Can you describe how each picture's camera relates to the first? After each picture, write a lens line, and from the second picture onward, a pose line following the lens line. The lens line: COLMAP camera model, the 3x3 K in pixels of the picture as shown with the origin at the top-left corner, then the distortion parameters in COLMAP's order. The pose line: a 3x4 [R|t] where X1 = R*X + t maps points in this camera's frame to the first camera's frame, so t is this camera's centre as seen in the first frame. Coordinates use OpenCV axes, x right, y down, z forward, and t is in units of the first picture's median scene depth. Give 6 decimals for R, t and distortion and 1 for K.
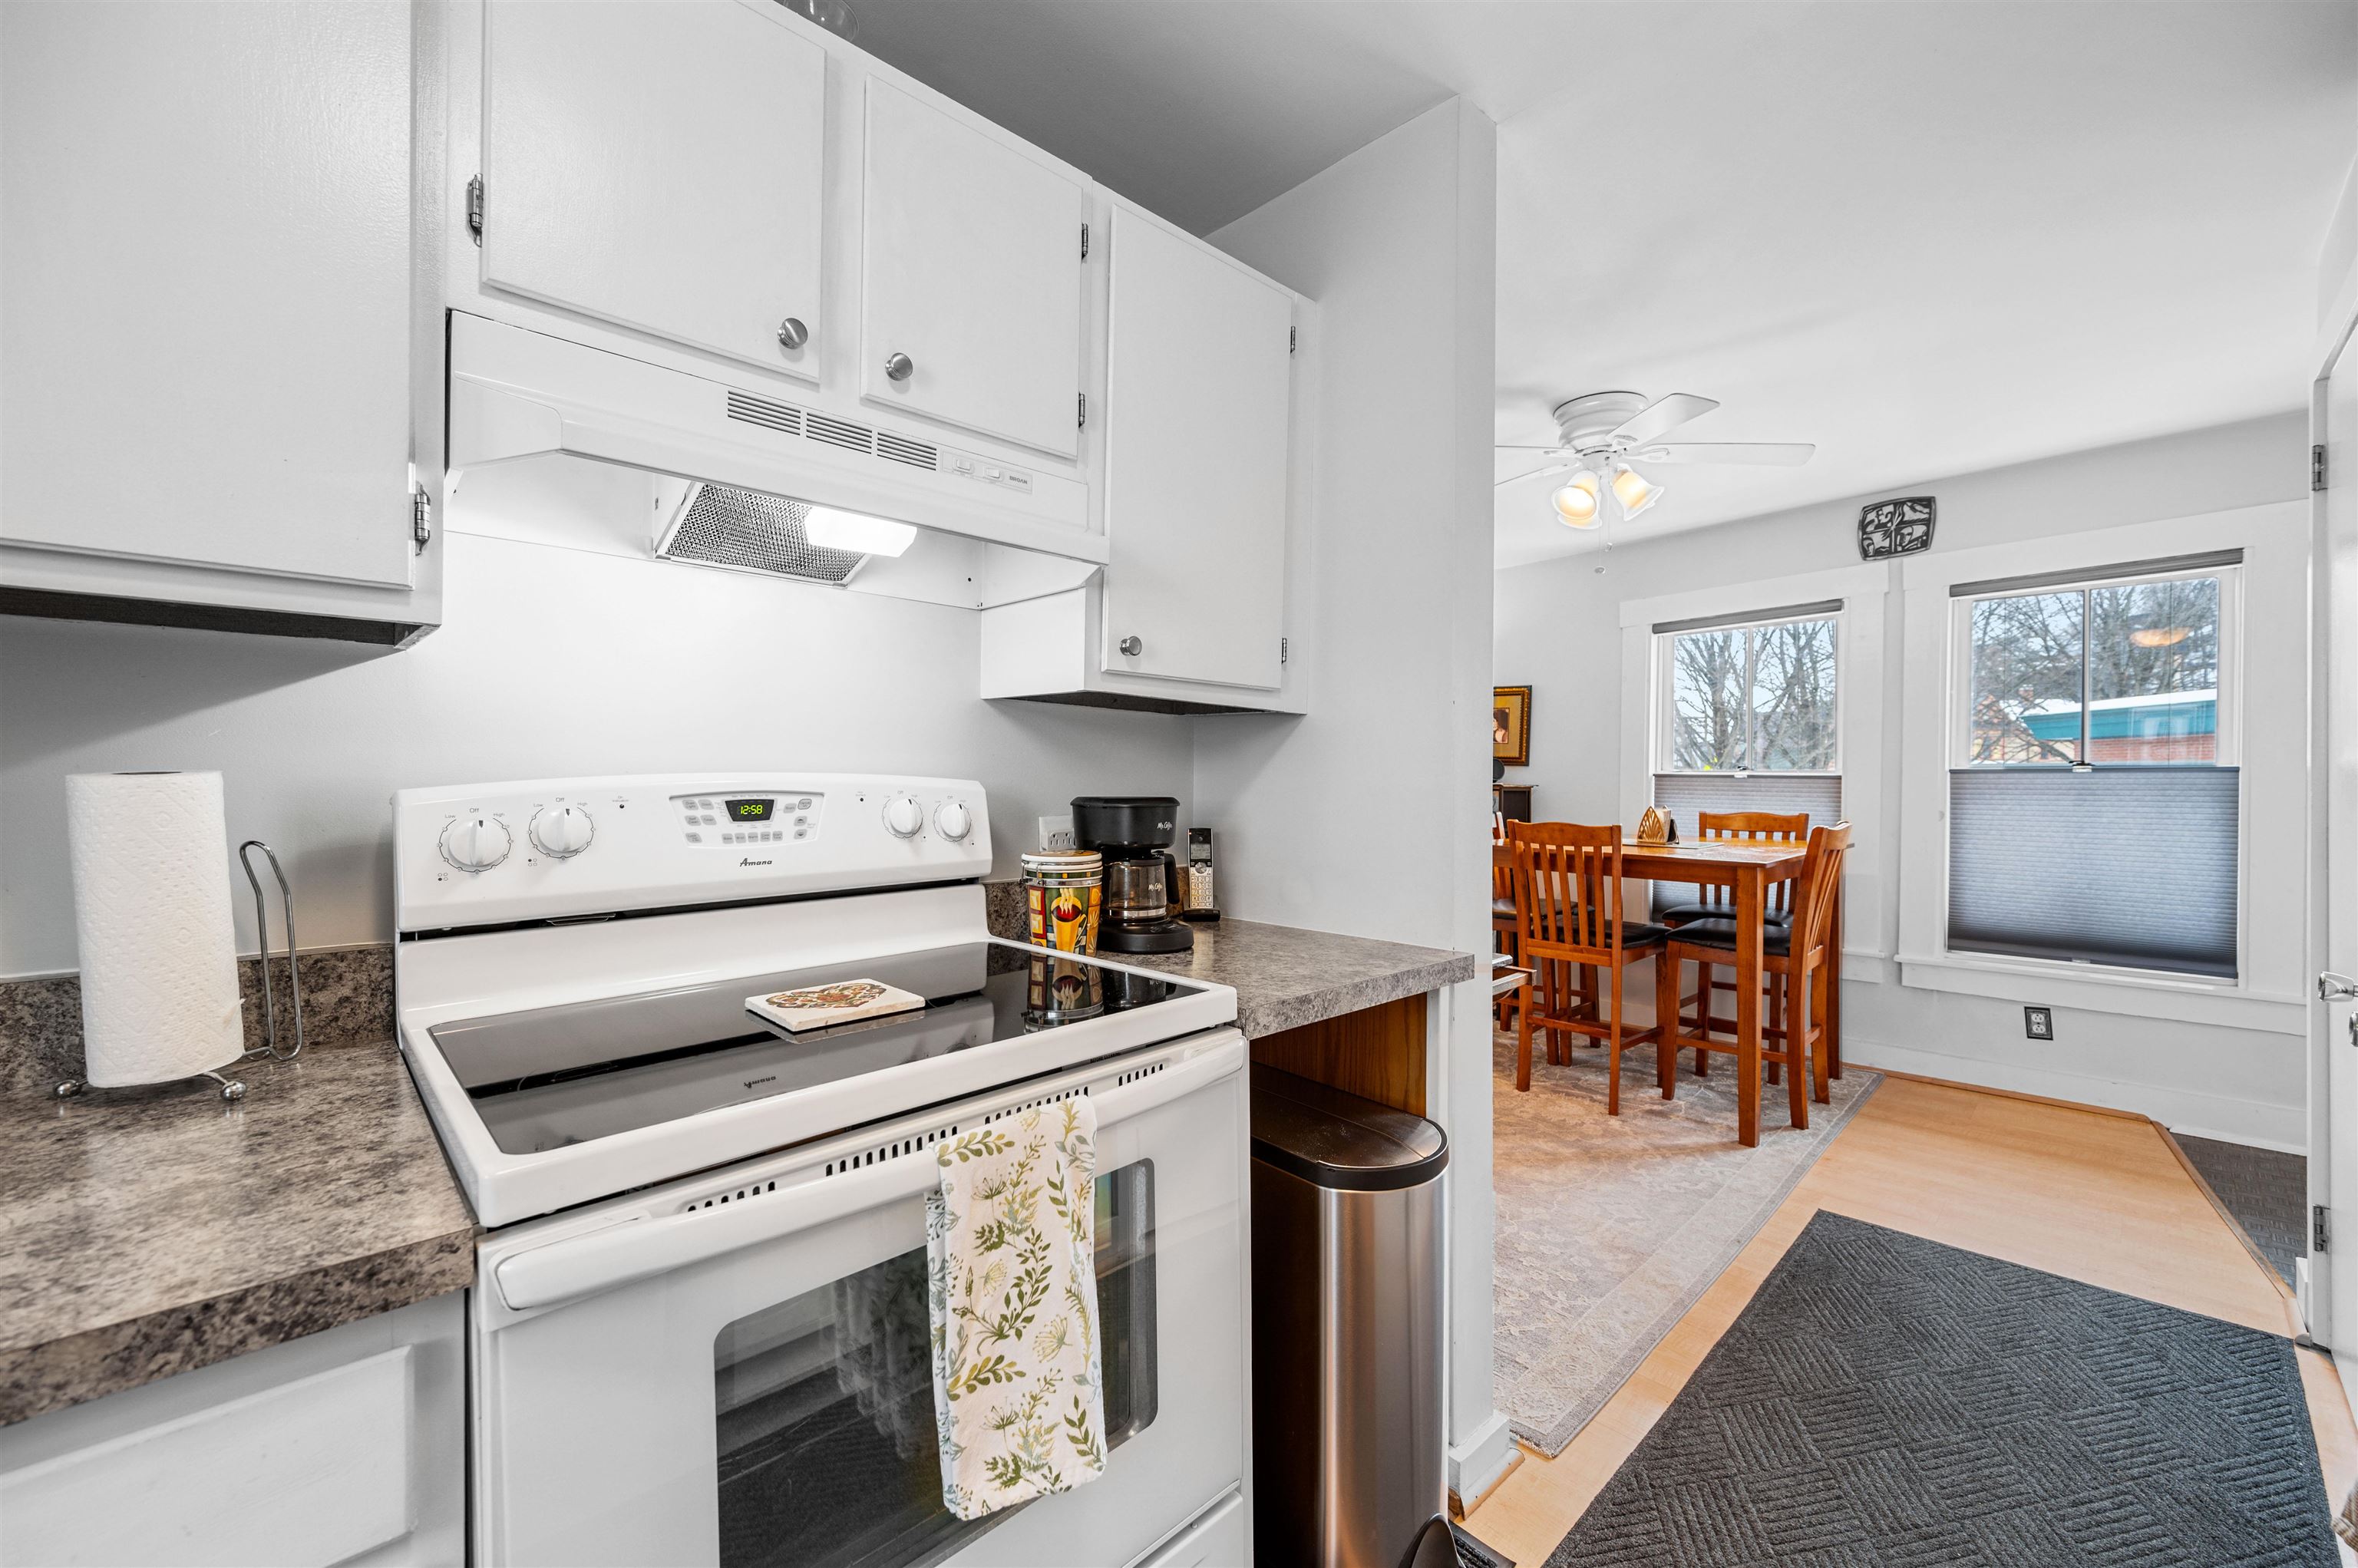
lens RADIAL K [[956.3, 0, 1175.7], [0, 956.3, 790.1], [0, 0, 1]] dist [-0.001898, -0.000458]
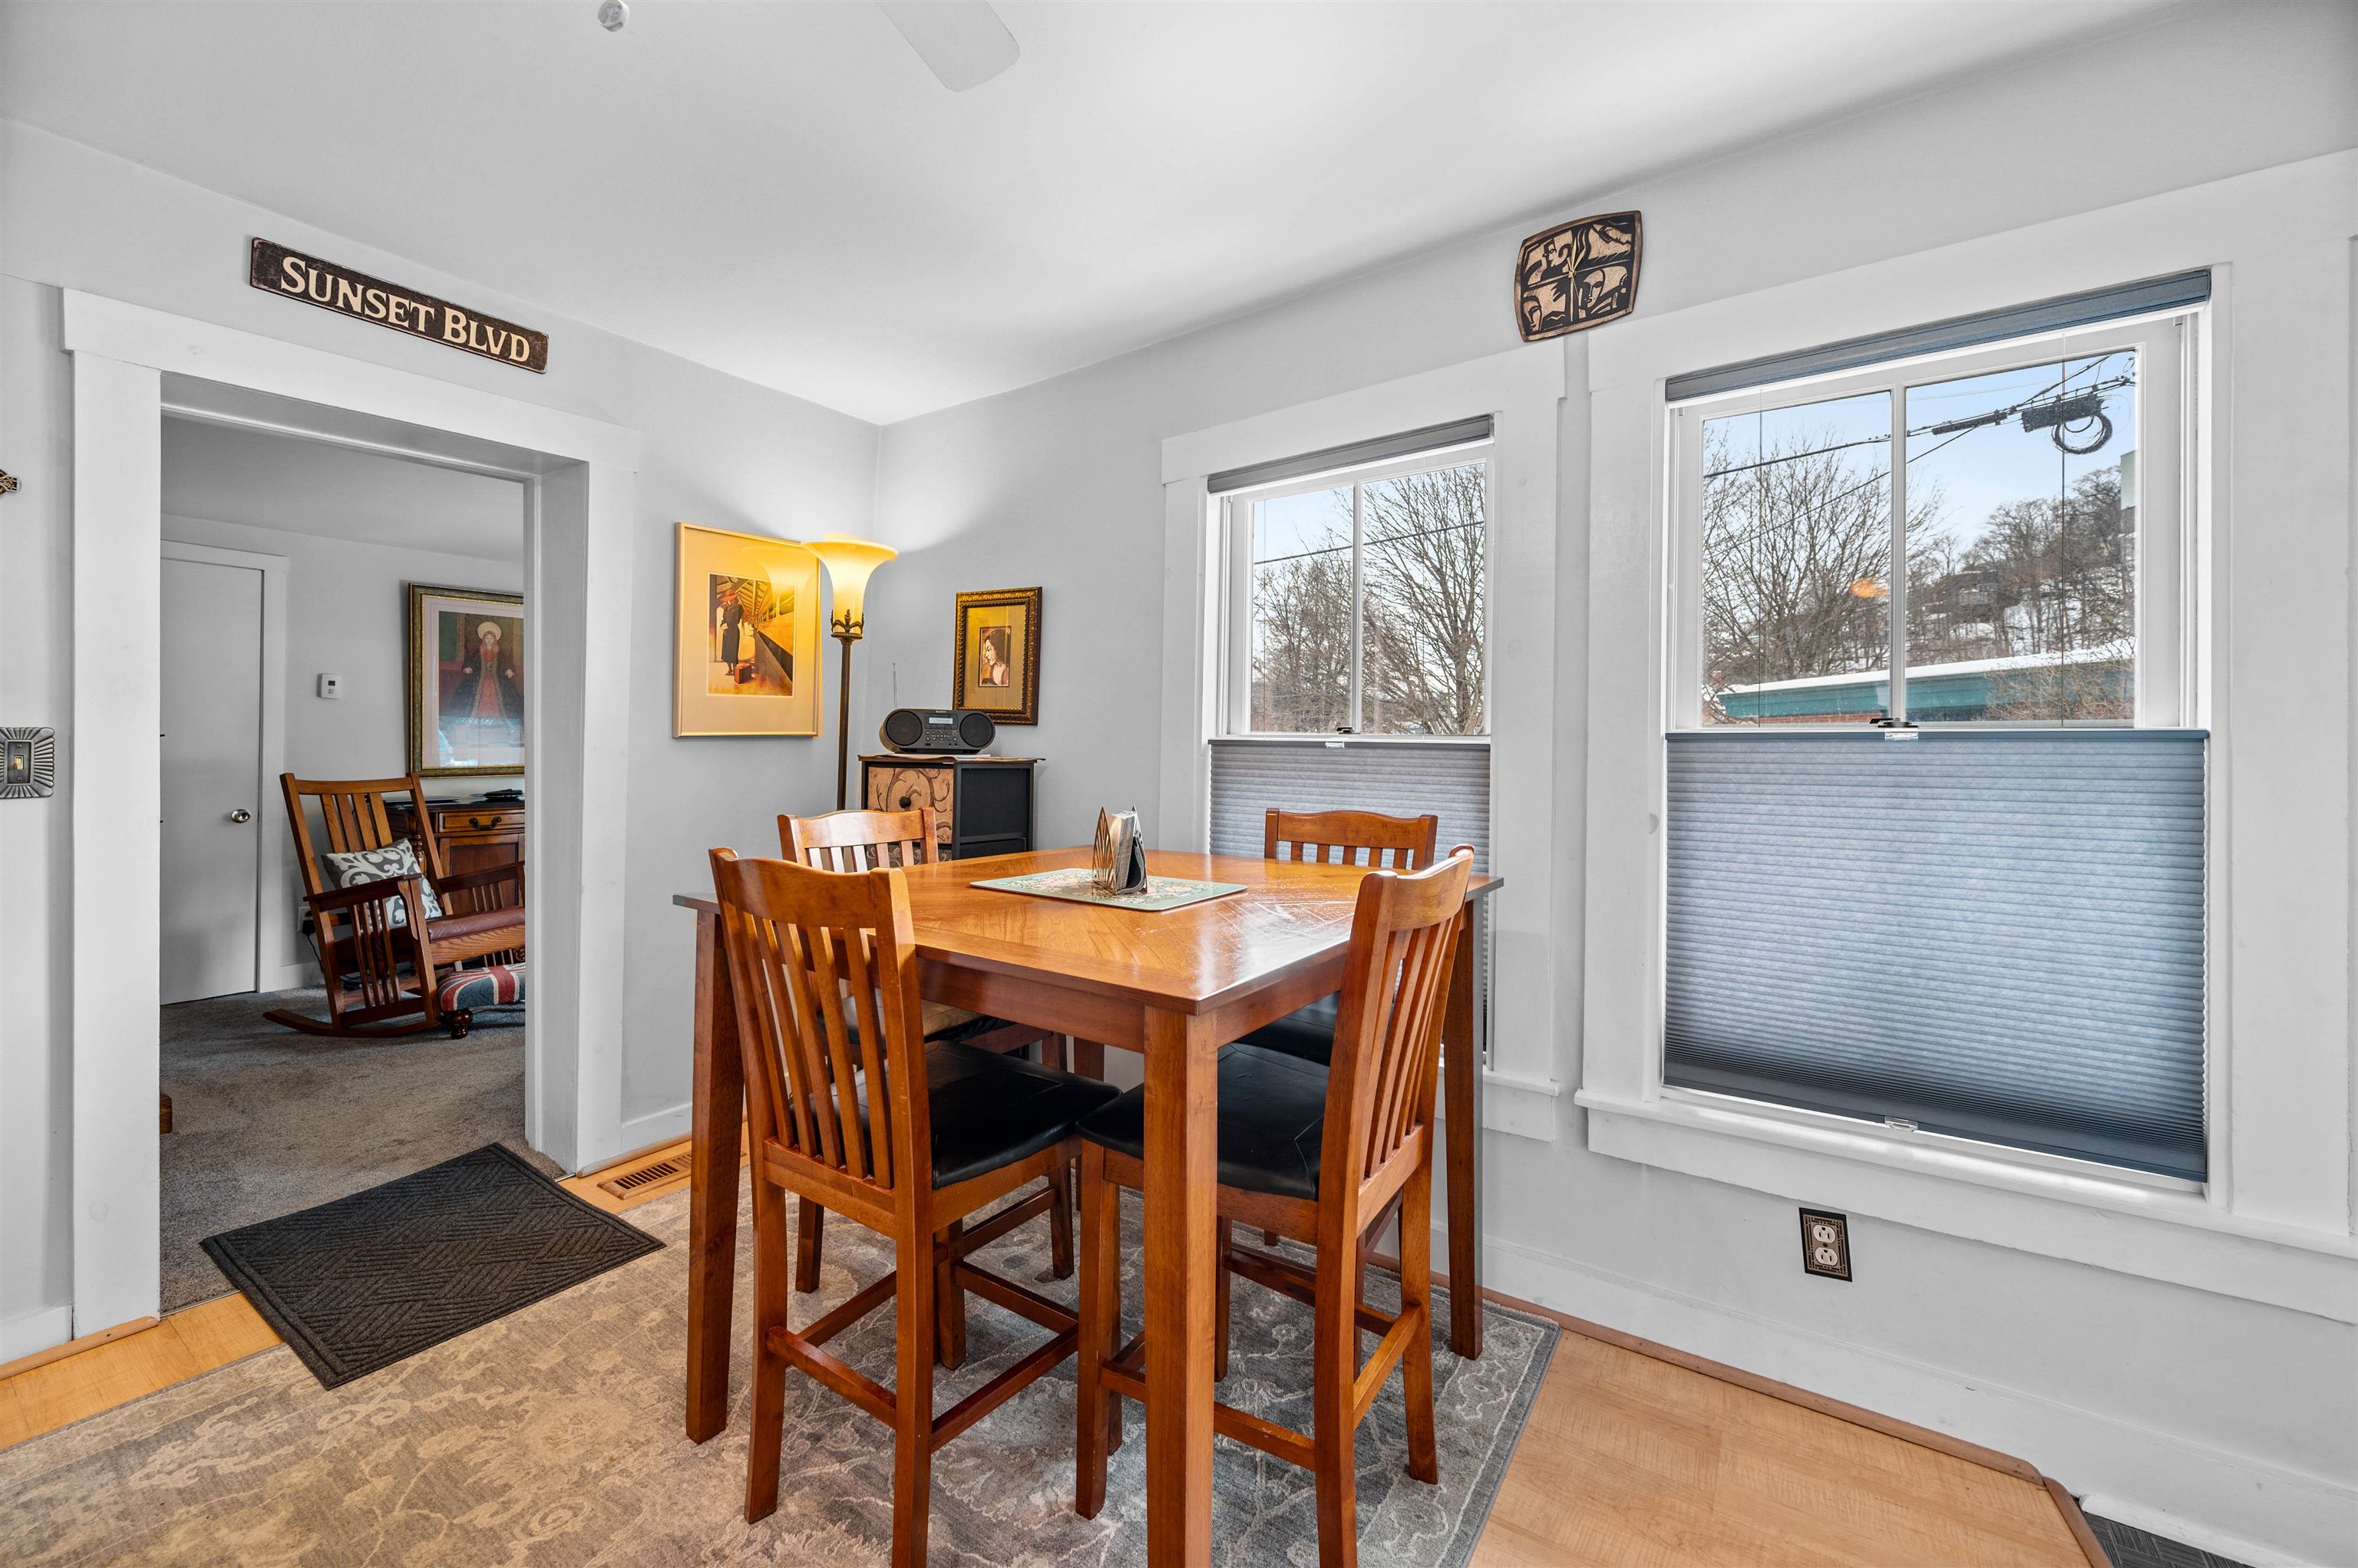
lens RADIAL K [[952.1, 0, 1180.3], [0, 952.1, 743.5], [0, 0, 1]] dist [-0.002237, -0.000228]
pose [[0.977169, 0.007764, 0.212322, 0.450823], [-0.004463, 0.999862, -0.016024, -0.007325], [-0.212418, 0.014710, 0.977068, 0.561819]]
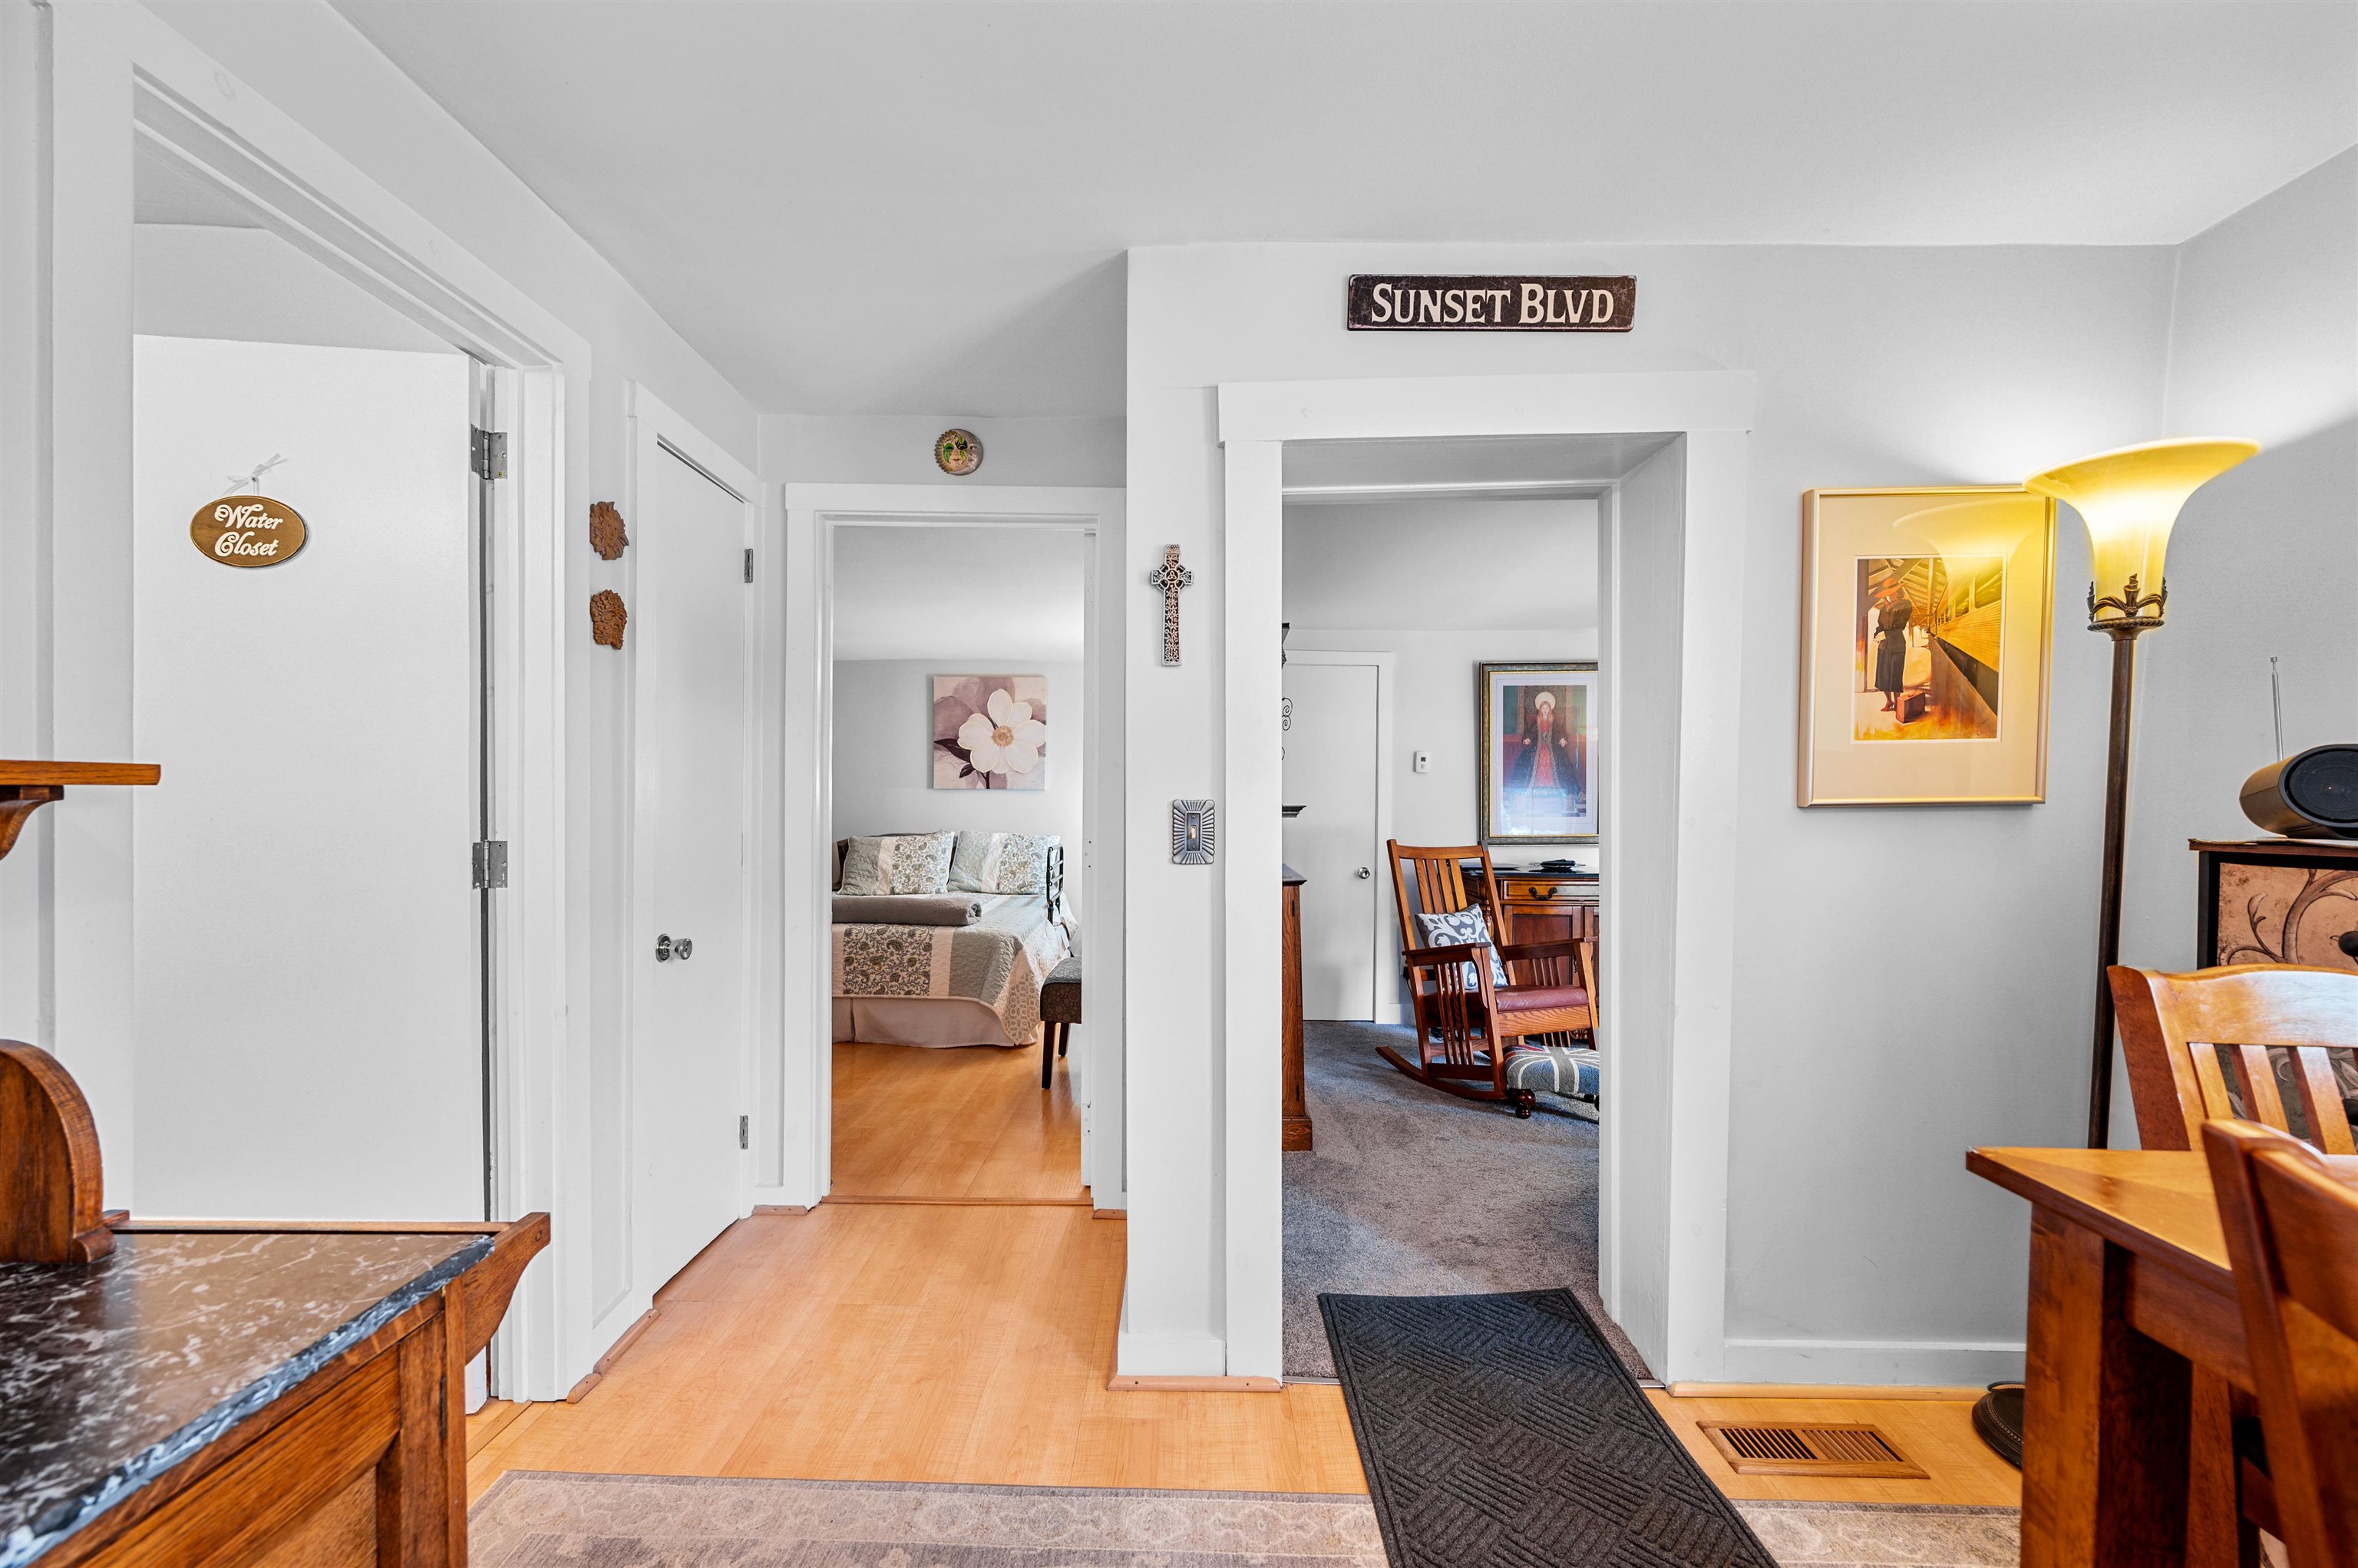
lens RADIAL K [[933.8, 0, 1173.2], [0, 933.8, 811.9], [0, 0, 1]] dist [-0.000423, -0.000100]
pose [[0.709755, 0.008386, -0.704399, 0.332022], [-0.016571, 0.999851, -0.004794, -0.011458], [0.704254, 0.015075, 0.709788, 0.786464]]
